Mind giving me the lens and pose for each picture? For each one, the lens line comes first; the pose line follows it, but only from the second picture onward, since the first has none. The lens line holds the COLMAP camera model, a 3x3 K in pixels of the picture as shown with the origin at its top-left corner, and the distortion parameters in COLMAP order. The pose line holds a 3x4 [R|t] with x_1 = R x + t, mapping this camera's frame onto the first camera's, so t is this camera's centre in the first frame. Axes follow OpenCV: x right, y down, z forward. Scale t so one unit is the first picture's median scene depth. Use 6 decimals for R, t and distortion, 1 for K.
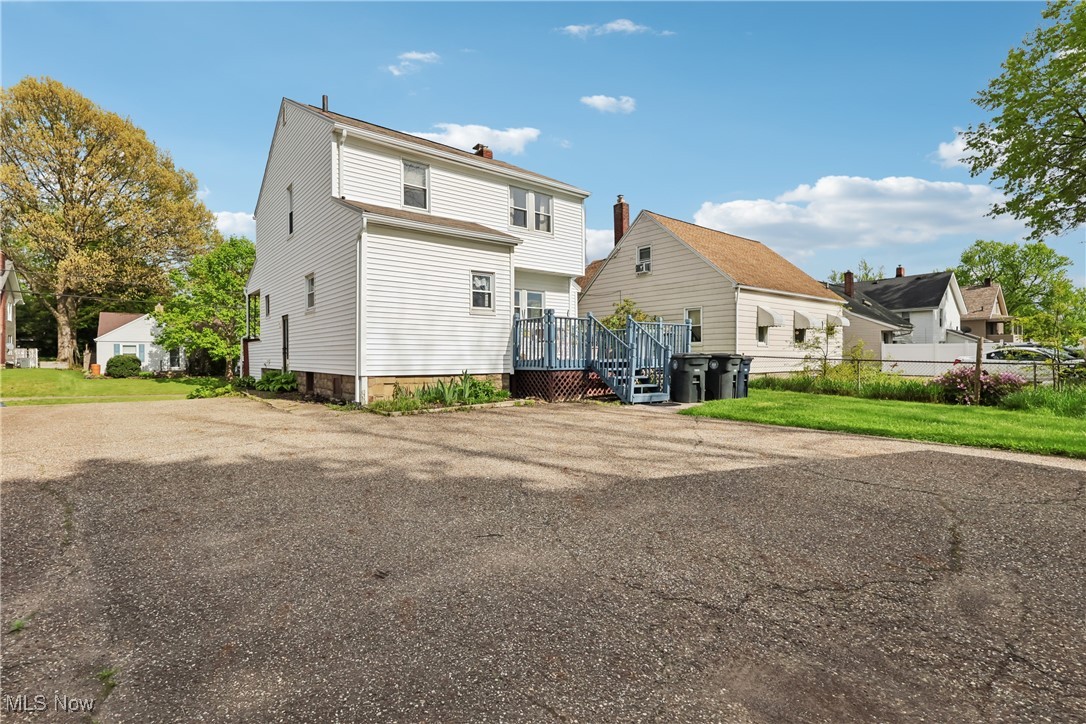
lens RADIAL K [[511.5, 0, 542.8], [0, 511.5, 360.6], [0, 0, 1]] dist [0.001259, 0.000094]
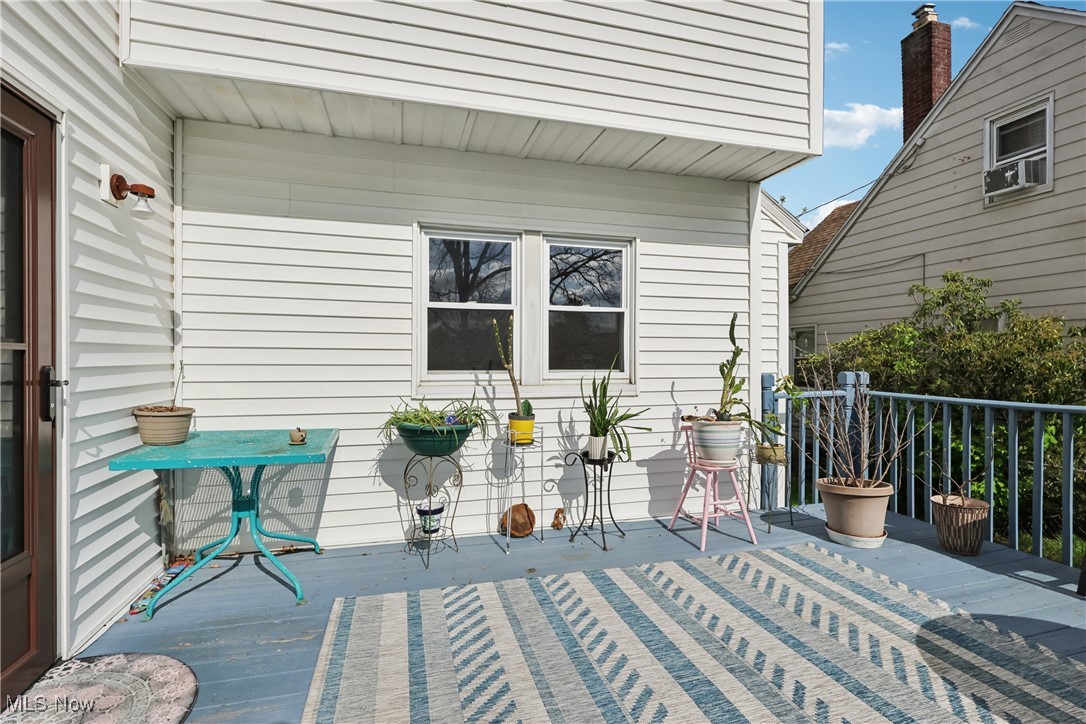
lens RADIAL K [[511.5, 0, 543.5], [0, 511.5, 362.0], [0, 0, 1]] dist [0.001259, 0.000094]
pose [[0.919671, 0.003590, -0.392673, 0.041810], [-0.001286, 0.999980, 0.006132, -0.058505], [0.392687, -0.005134, 0.919658, 0.541147]]
